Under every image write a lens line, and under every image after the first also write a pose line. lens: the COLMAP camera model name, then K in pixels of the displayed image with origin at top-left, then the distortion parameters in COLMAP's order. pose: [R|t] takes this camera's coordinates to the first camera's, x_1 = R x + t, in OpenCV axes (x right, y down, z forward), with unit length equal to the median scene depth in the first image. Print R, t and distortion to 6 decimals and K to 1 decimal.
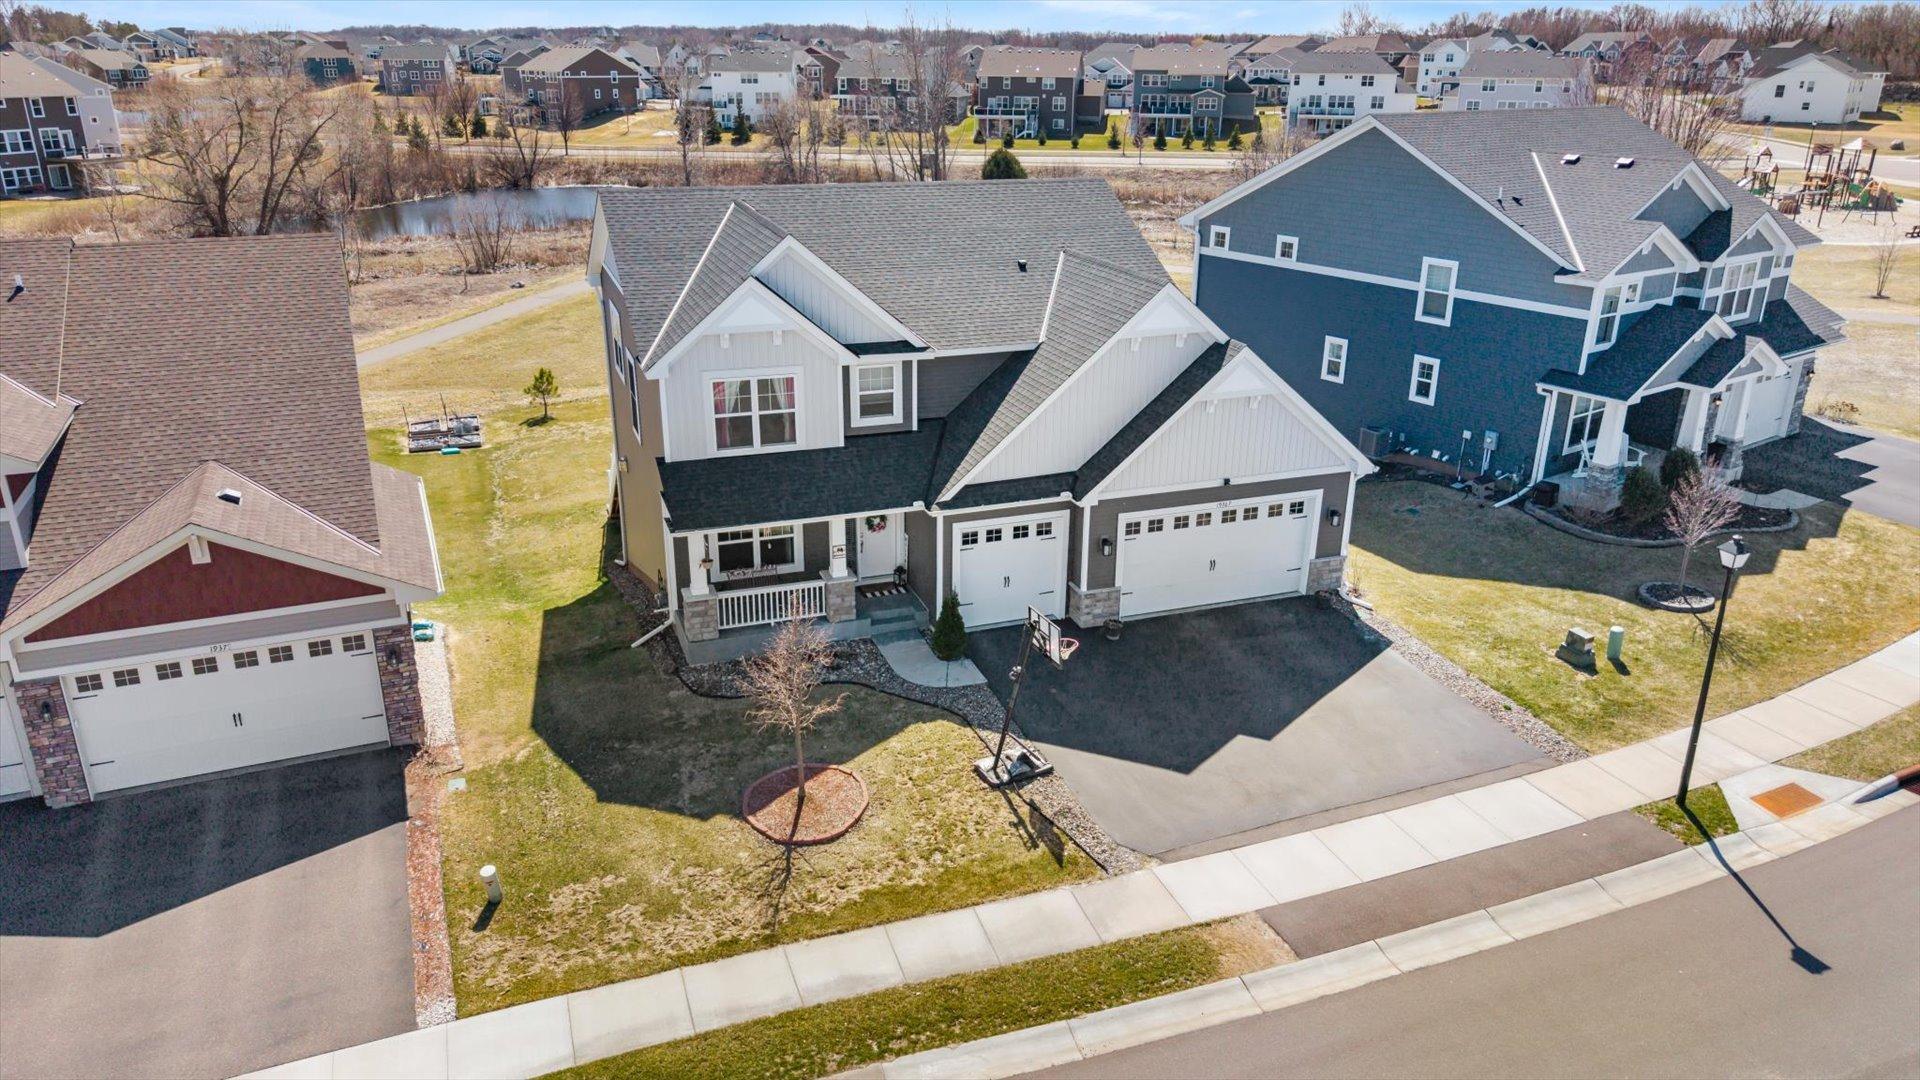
lens RADIAL K [[1287.5, 0, 960.0], [0, 1287.5, 540.0], [0, 0, 1]] dist [0.073674, -0.110119]
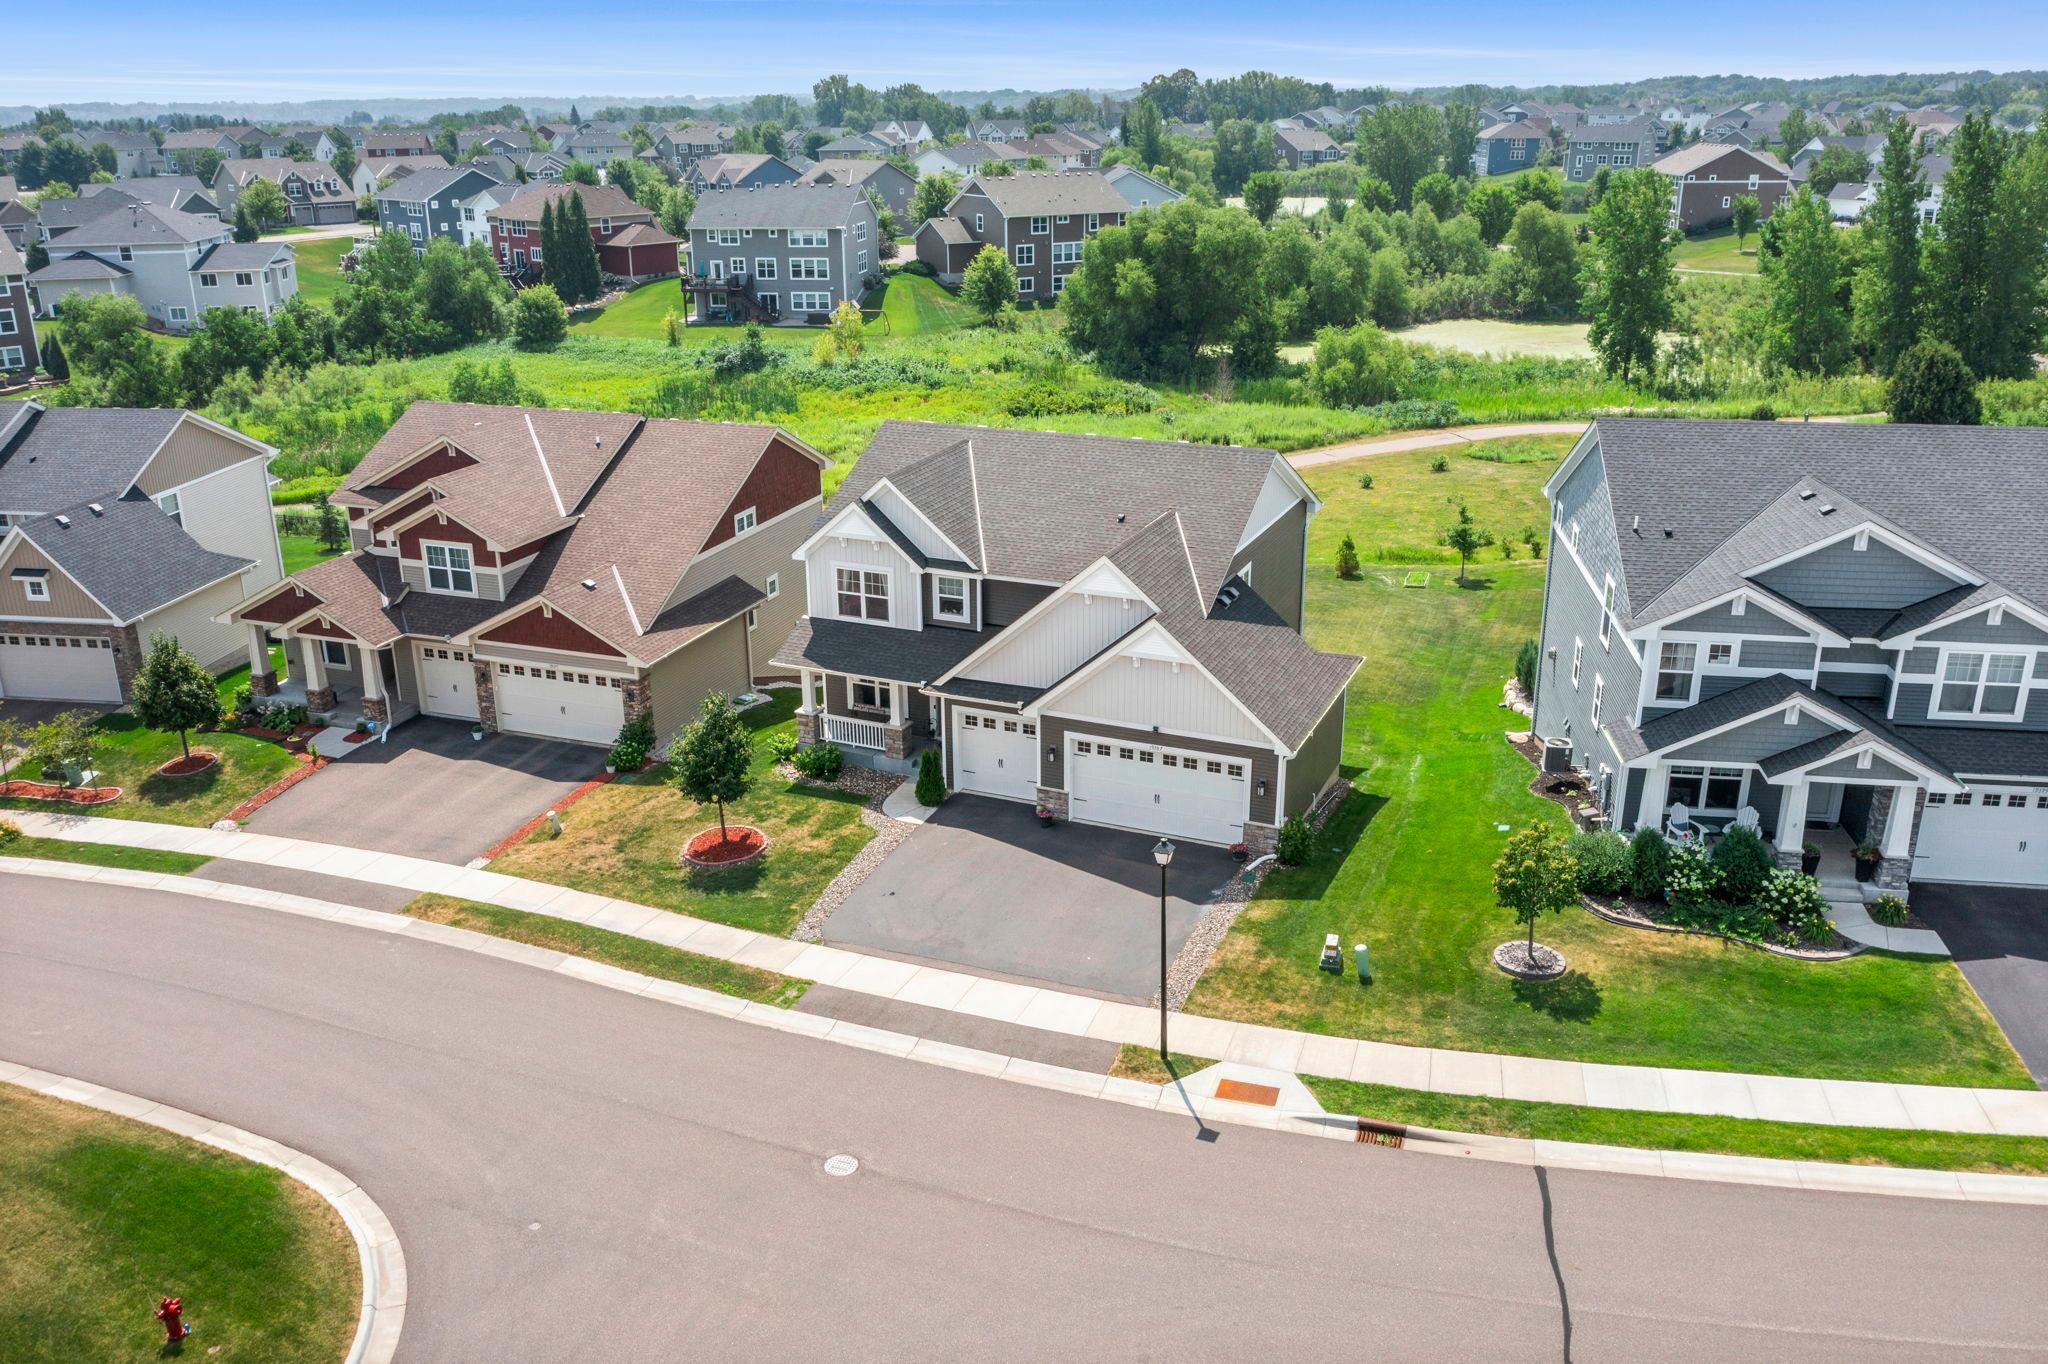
lens RADIAL K [[1633.1, 0, 1024.0], [0, 1633.1, 682.0], [0, 0, 1]] dist [-0.019425, 0.000336]
pose [[0.716662, 0.222723, -0.660901, 1.093703], [-0.232814, 0.969677, 0.074324, -0.168898], [0.657414, 0.100602, 0.746784, -0.187083]]
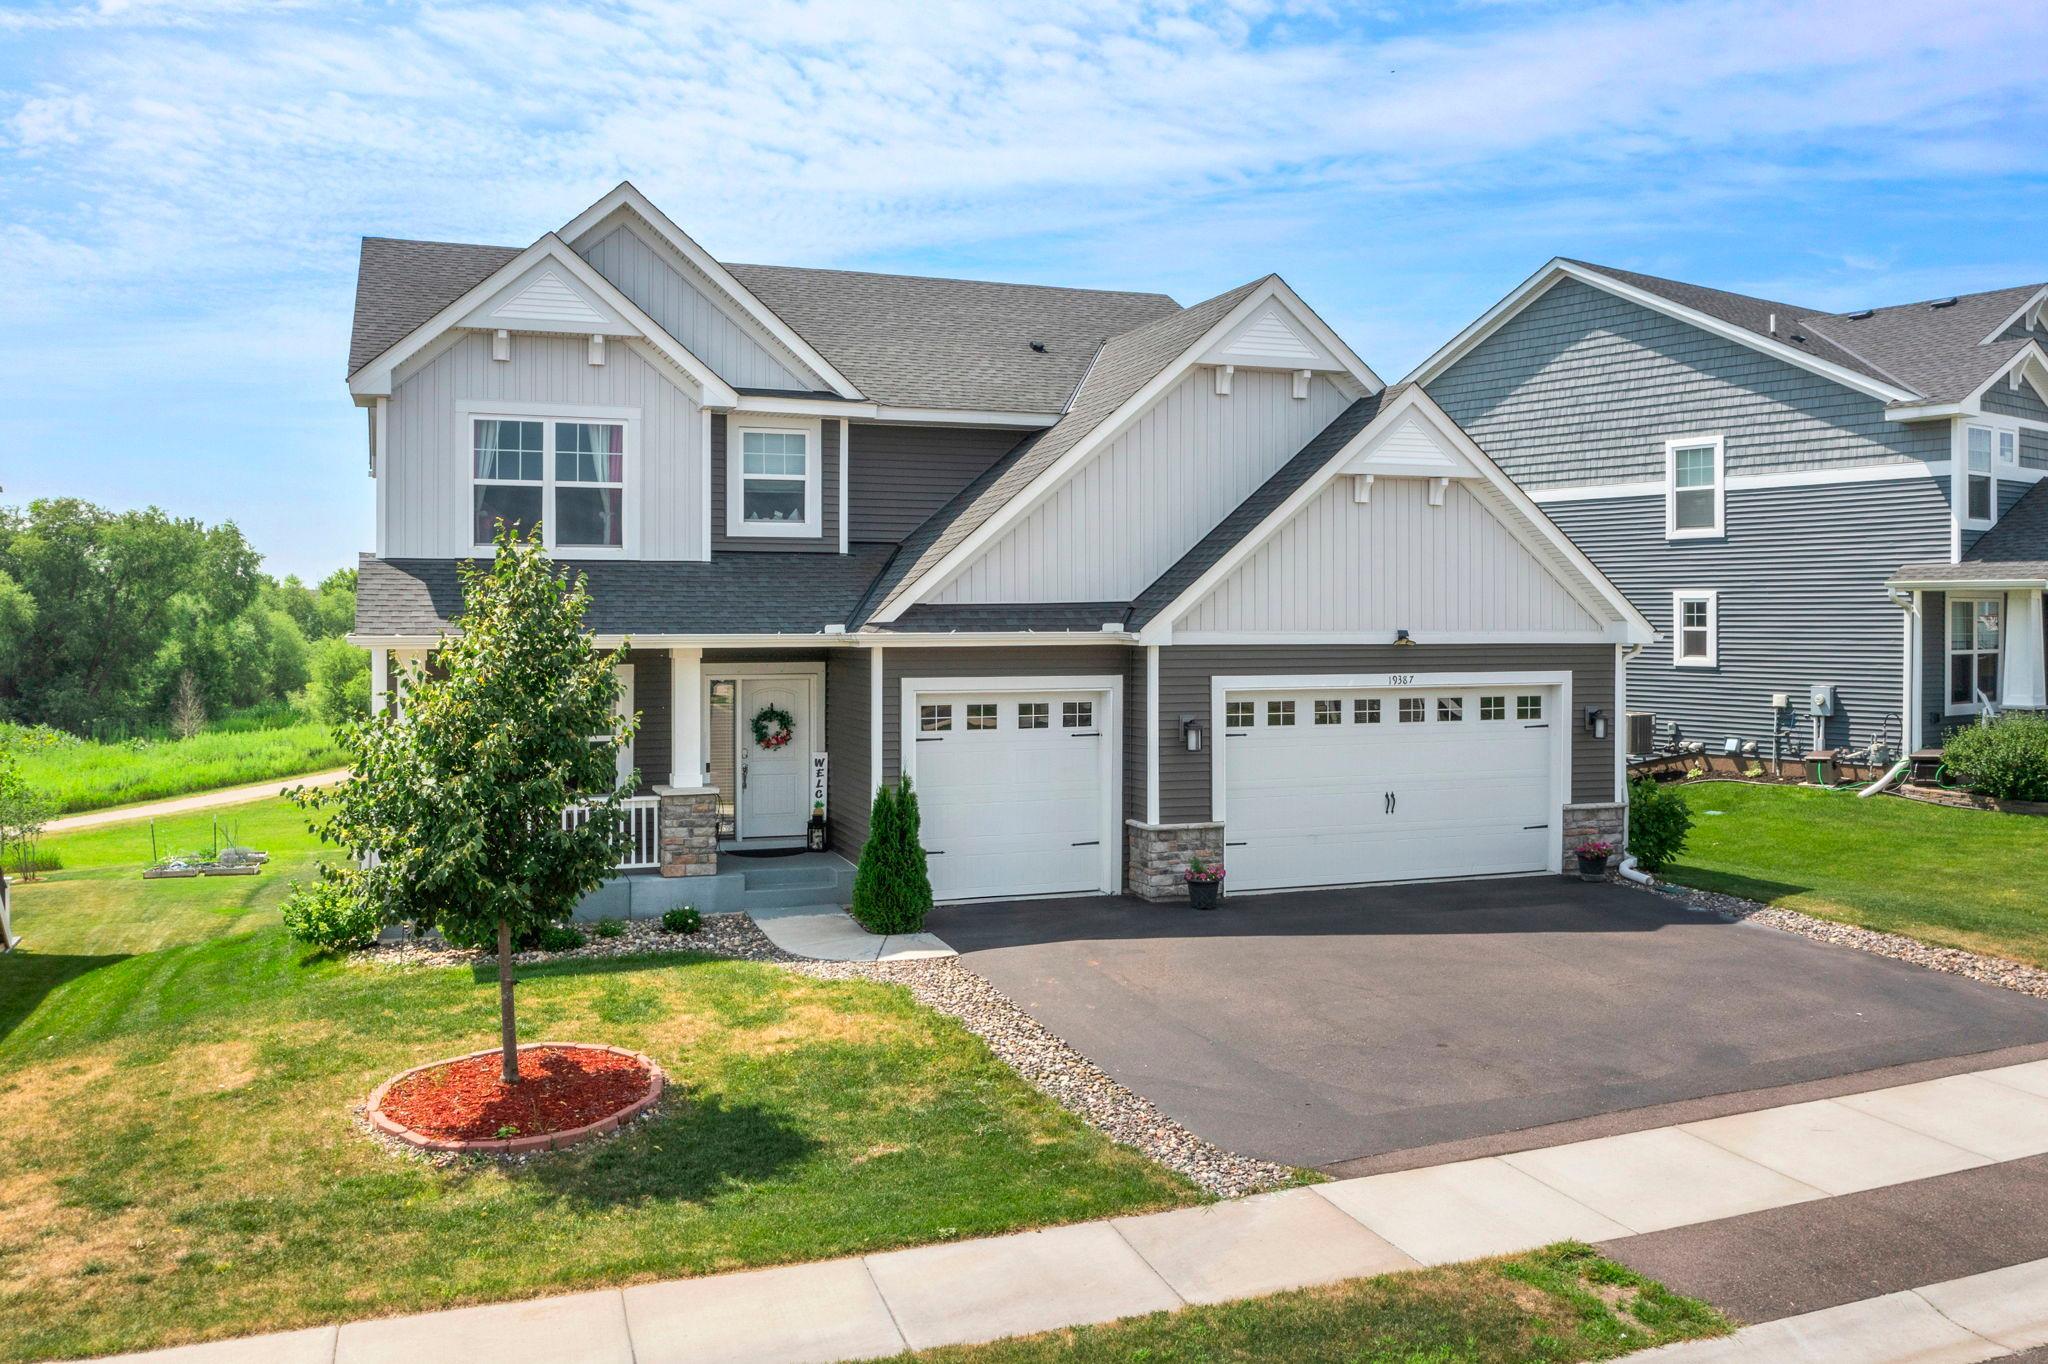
lens RADIAL K [[1661.2, 0, 1035.6], [0, 1661.2, 615.2], [0, 0, 1]] dist [-0.053879, 0.143936]
pose [[0.999923, -0.010185, 0.007073, 0.043628], [0.012039, 0.933961, -0.357172, 0.201261], [-0.002968, 0.357229, 0.934012, 0.331493]]
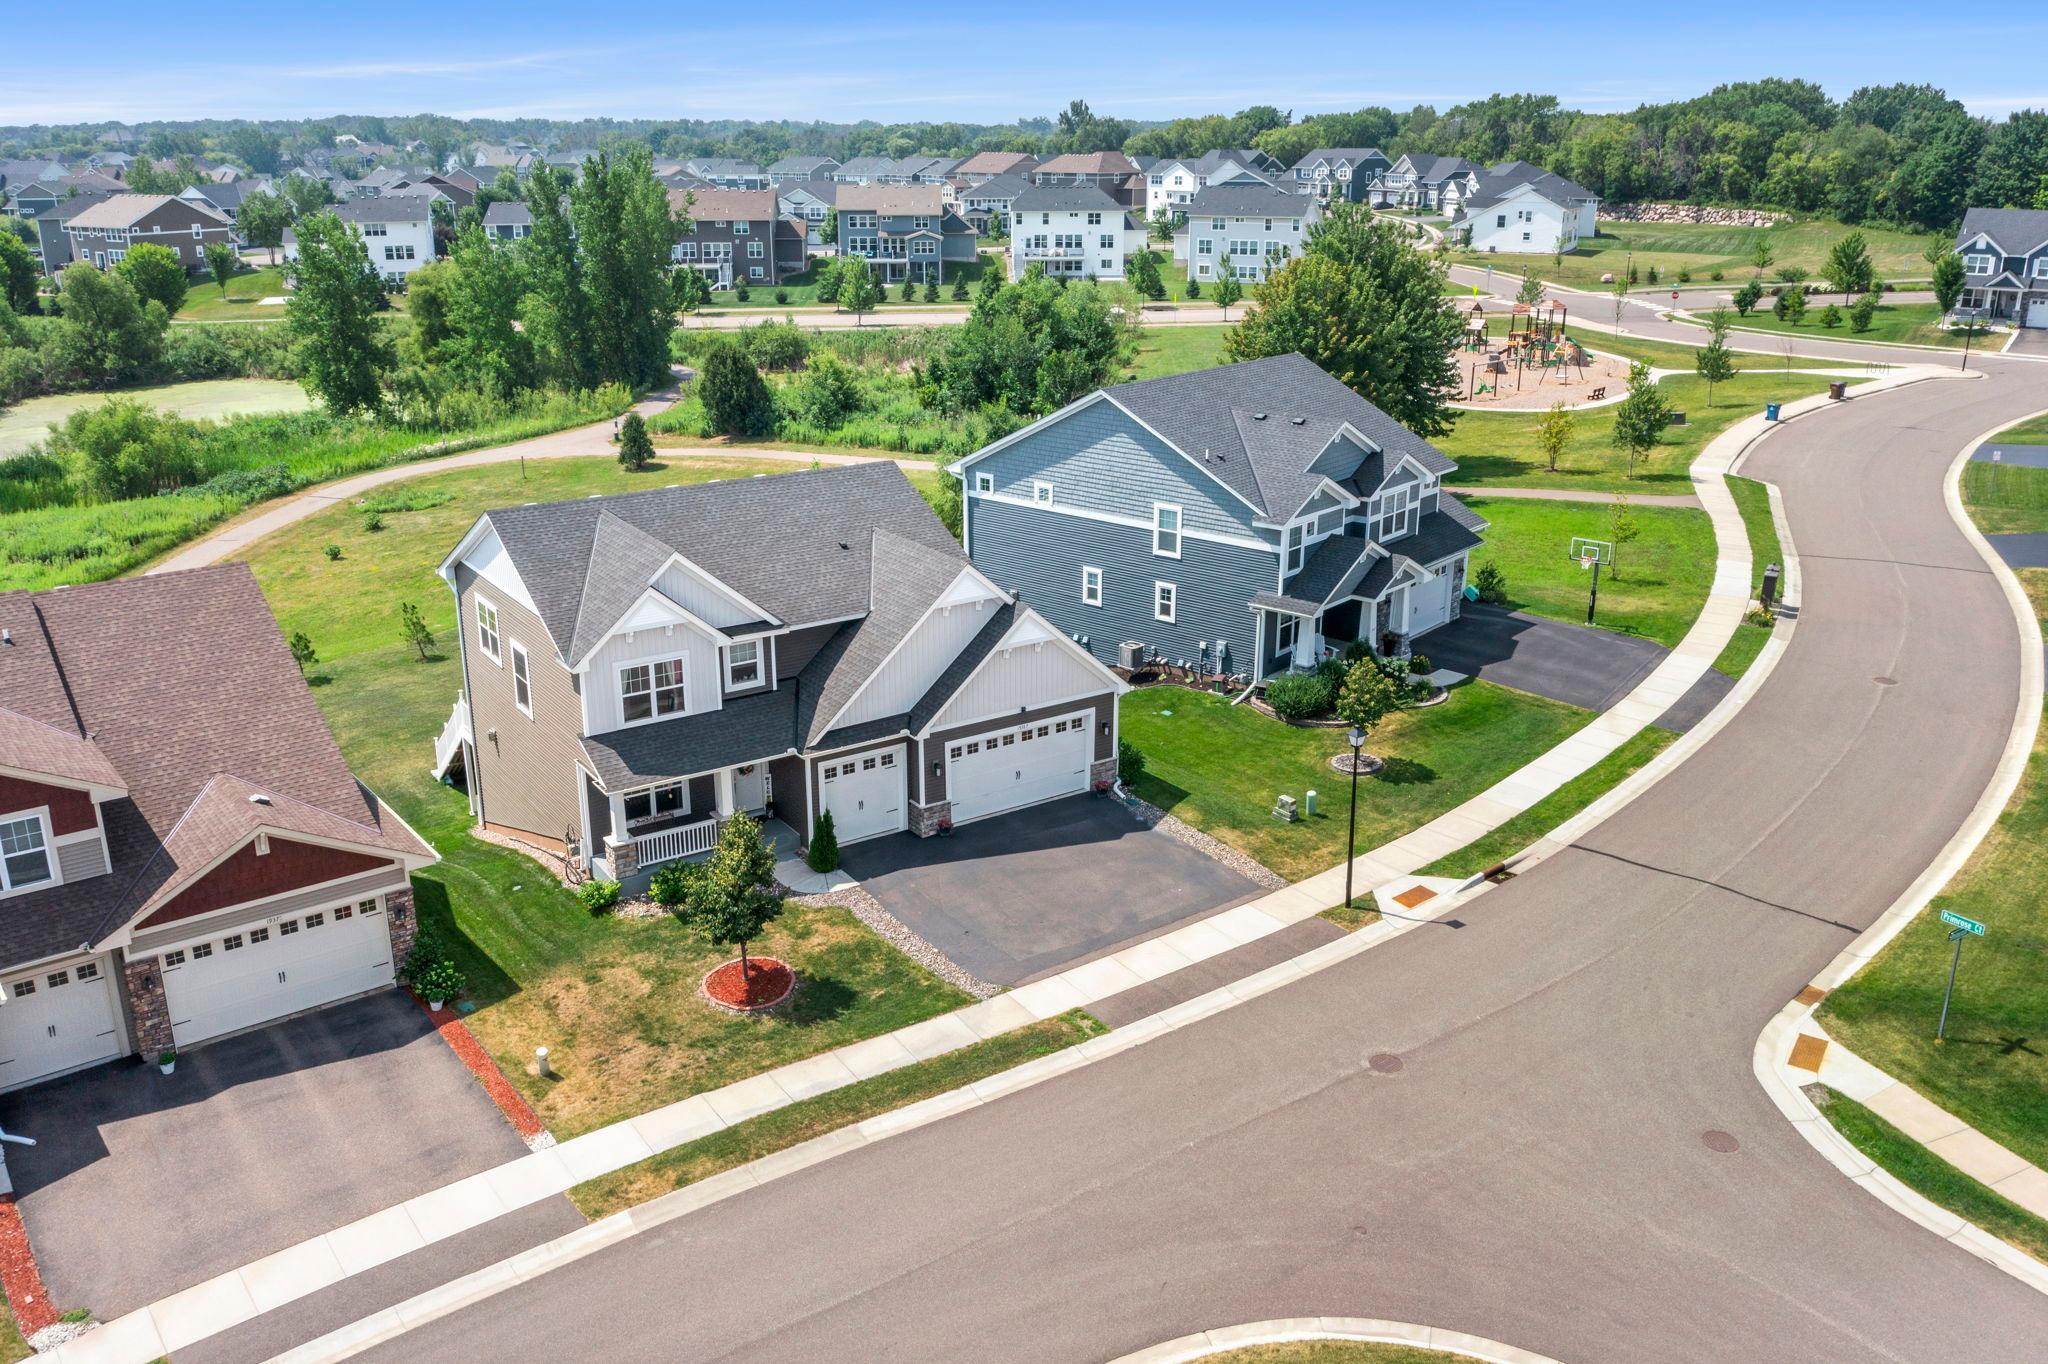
lens RADIAL K [[1633.1, 0, 1024.0], [0, 1633.1, 682.0], [0, 0, 1]] dist [-0.019425, 0.000336]
pose [[0.969639, -0.086370, 0.228781, -0.161779], [0.094592, 0.995197, -0.025199, -0.031160], [-0.225506, 0.046075, 0.973152, -0.579545]]
